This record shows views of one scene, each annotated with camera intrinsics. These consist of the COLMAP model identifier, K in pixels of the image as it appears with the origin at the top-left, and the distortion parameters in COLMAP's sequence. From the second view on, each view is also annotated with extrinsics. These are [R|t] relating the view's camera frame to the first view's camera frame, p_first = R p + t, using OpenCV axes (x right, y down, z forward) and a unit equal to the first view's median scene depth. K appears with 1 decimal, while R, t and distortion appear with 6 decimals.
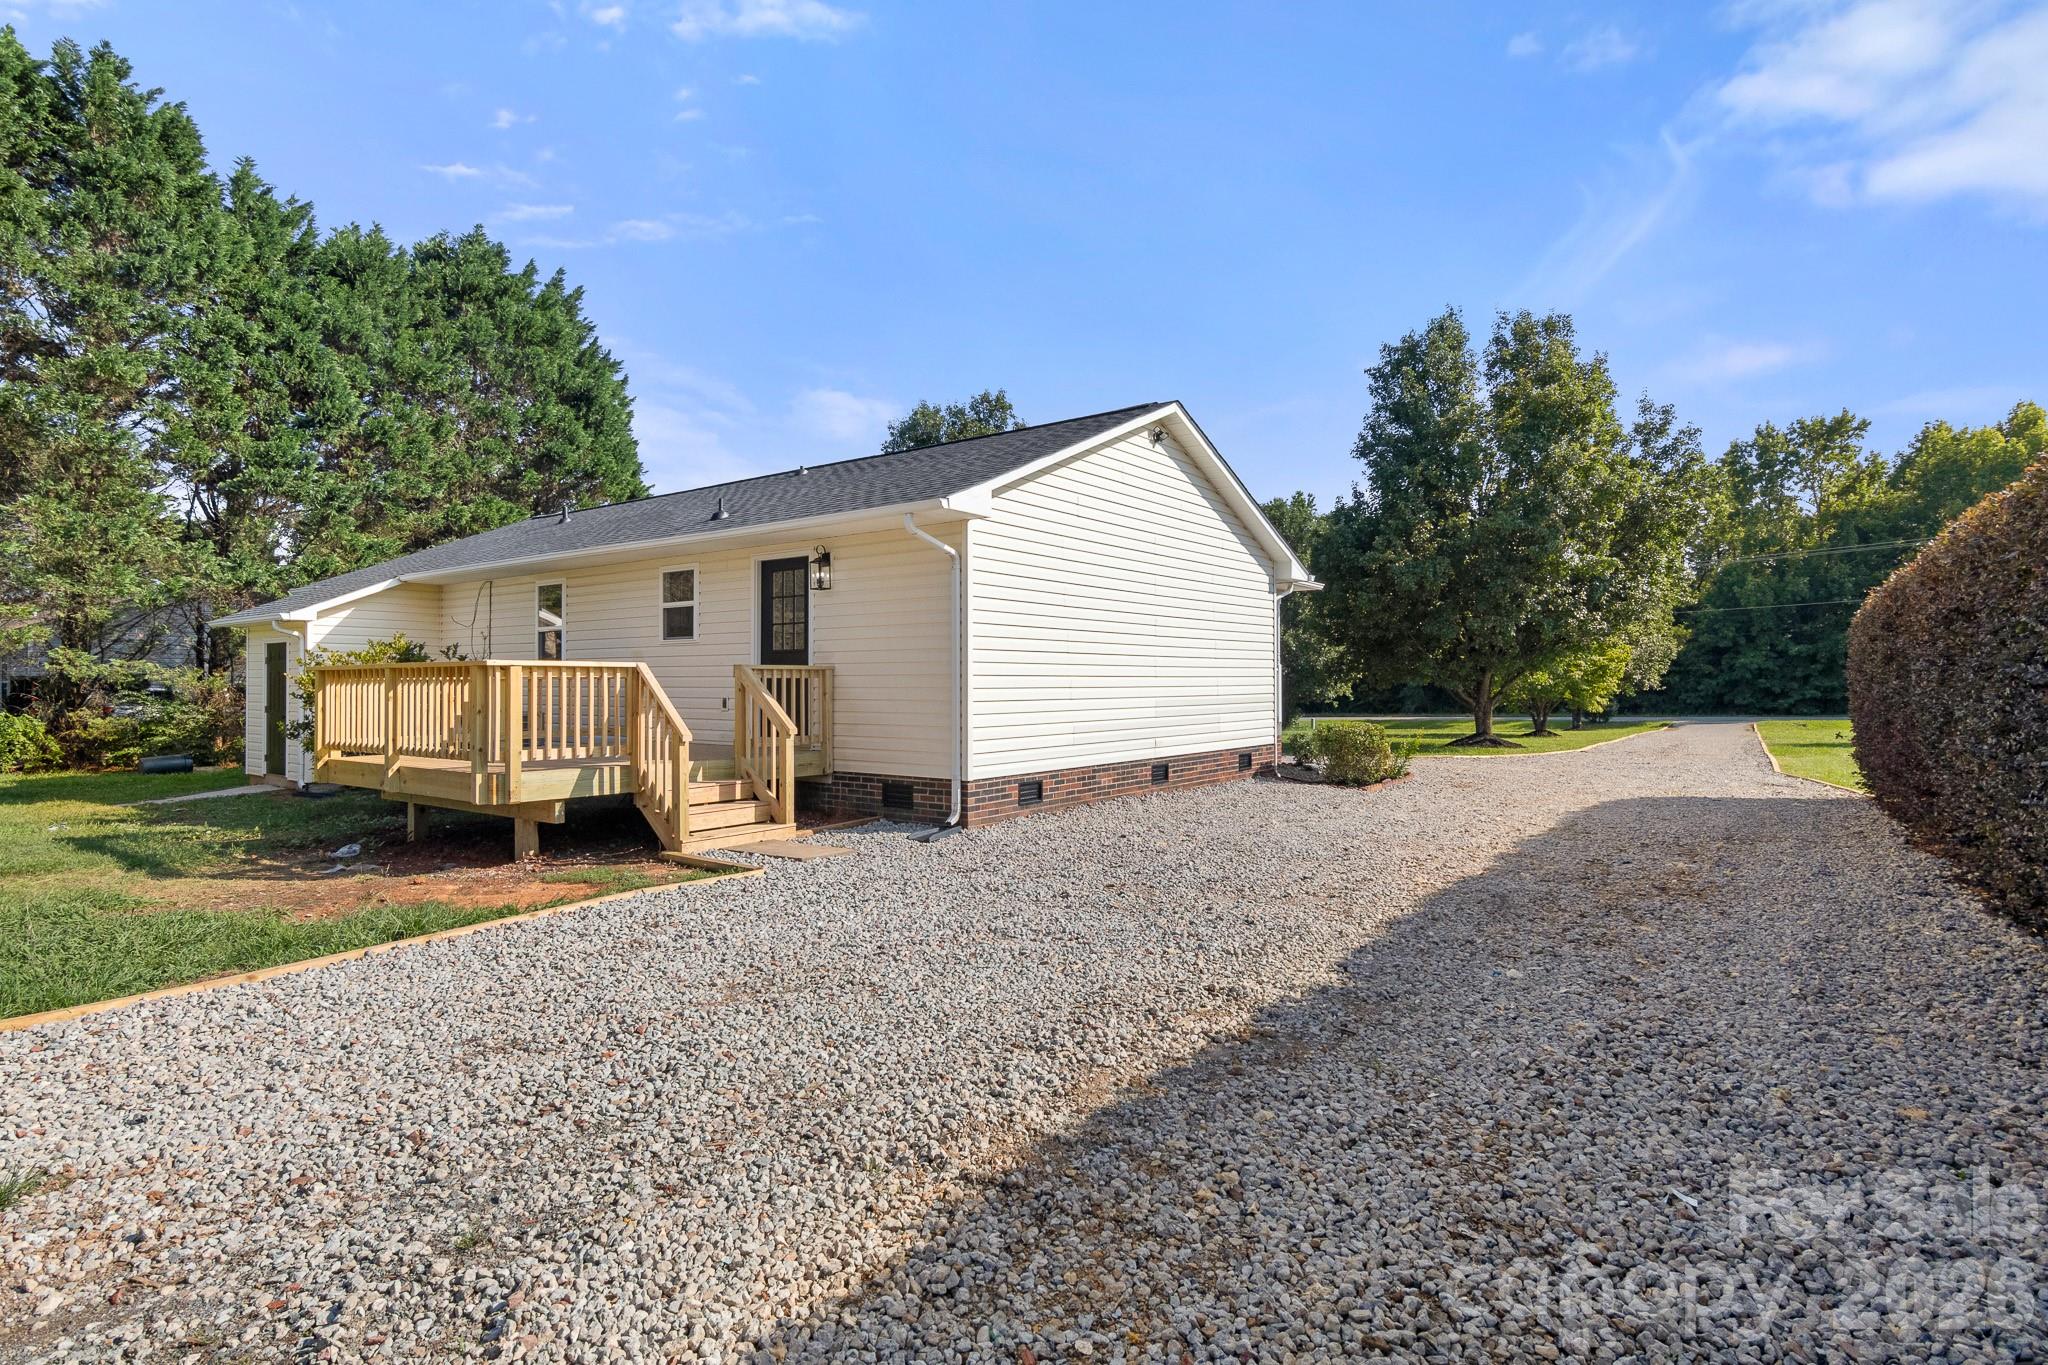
lens RADIAL K [[1064.1, 0, 1014.0], [0, 1064.1, 676.5], [0, 0, 1]] dist [-0.010128, 0.006098]
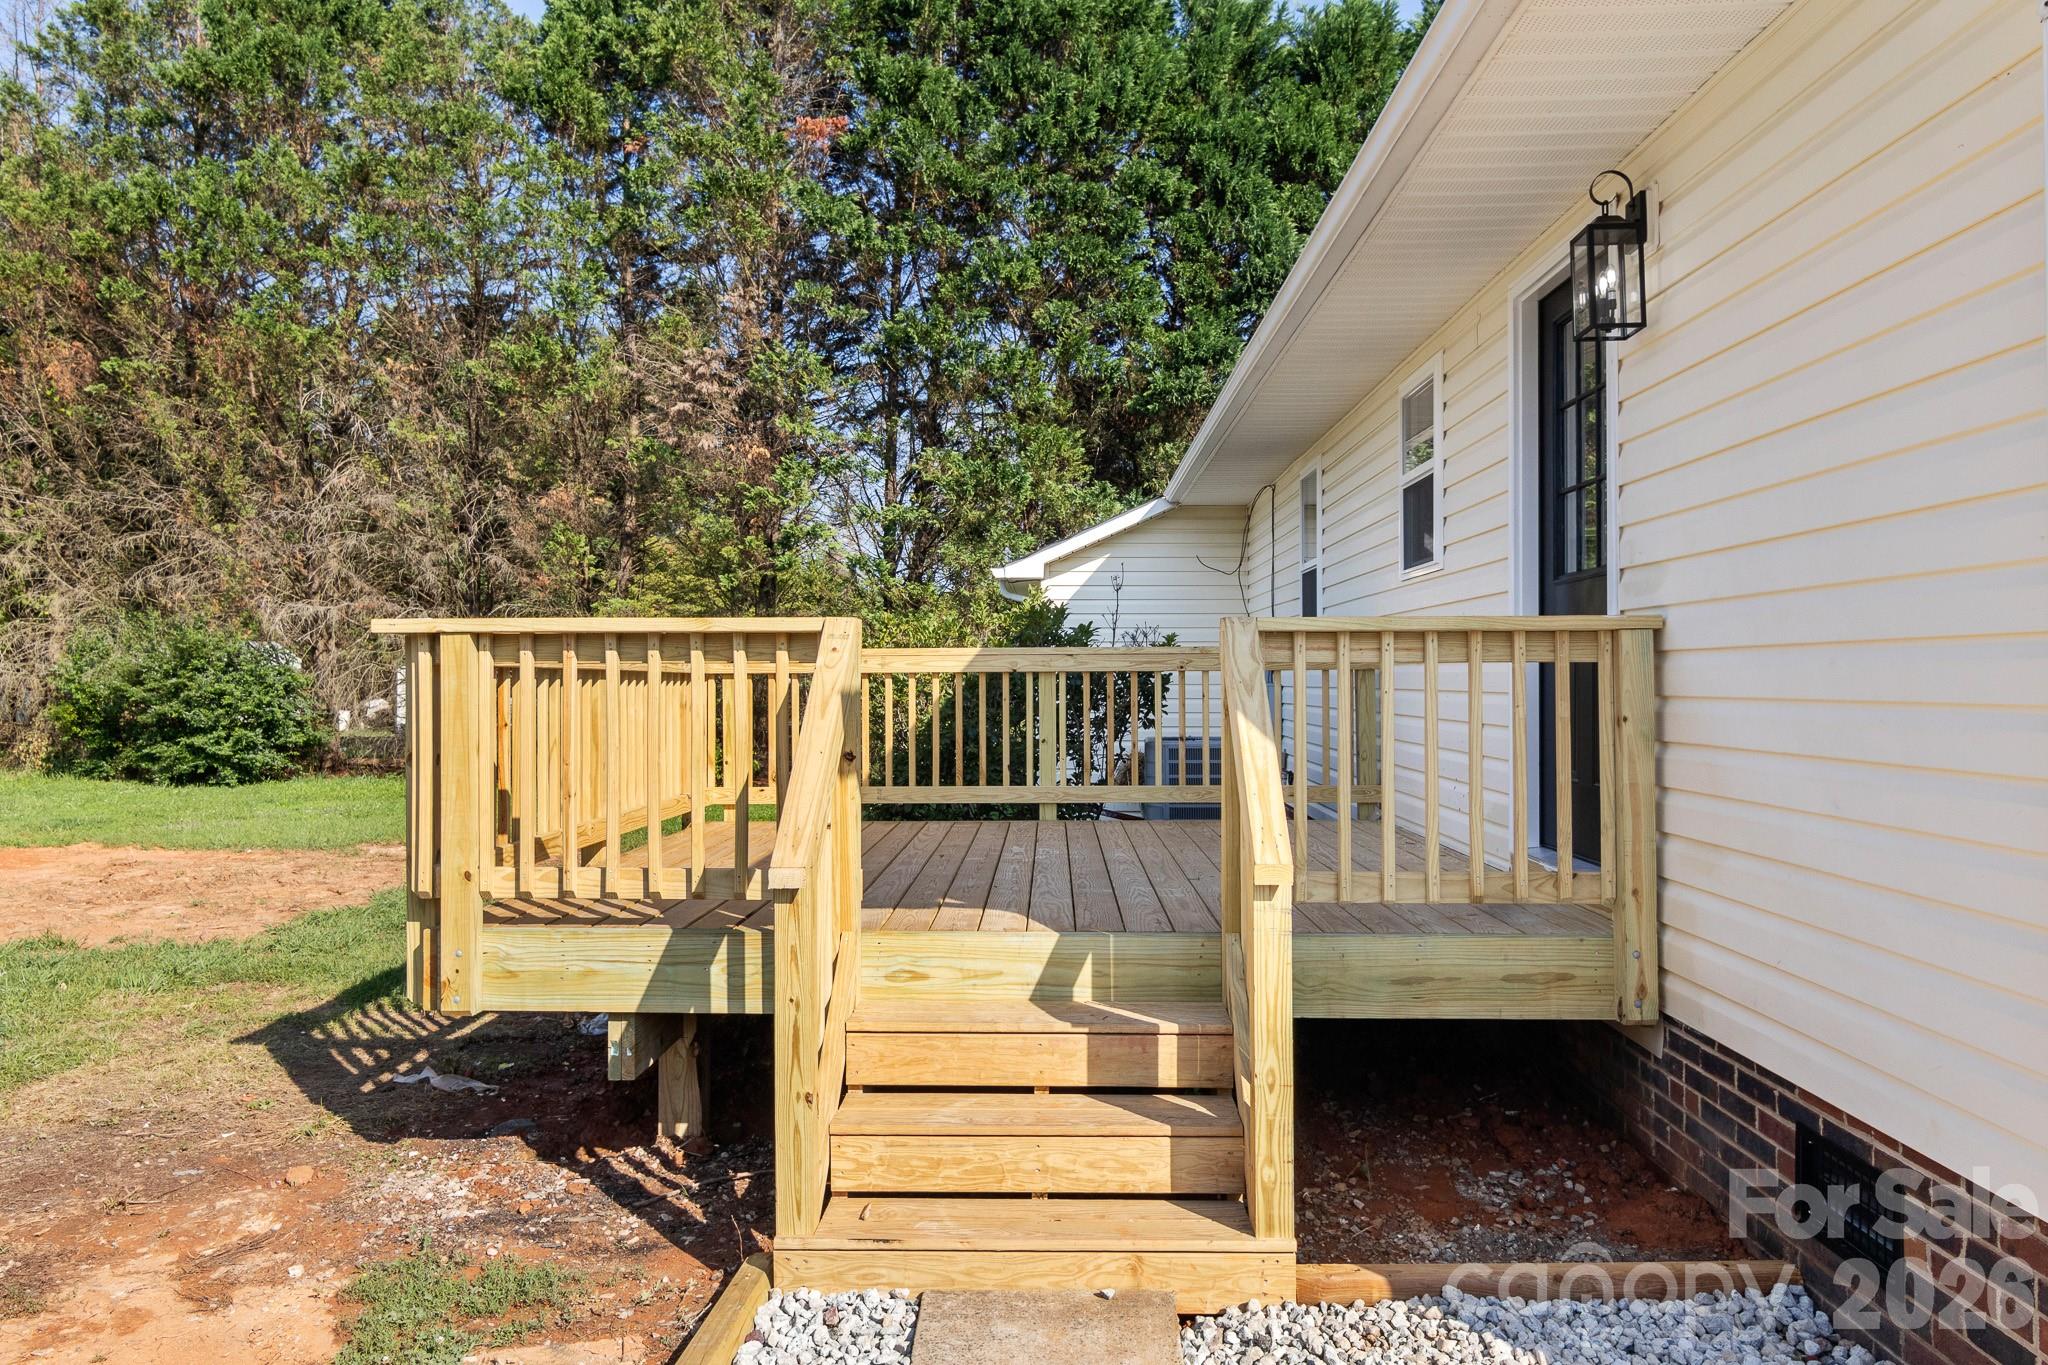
lens RADIAL K [[1473.9, 0, 994.1], [0, 1473.9, 669.1], [0, 0, 1]] dist [-0.007774, 0.007764]
pose [[0.576261, -0.005232, -0.817249, 0.039272], [0.005646, 0.999981, -0.002420, 0.004402], [0.817246, -0.003220, 0.576279, 0.798230]]
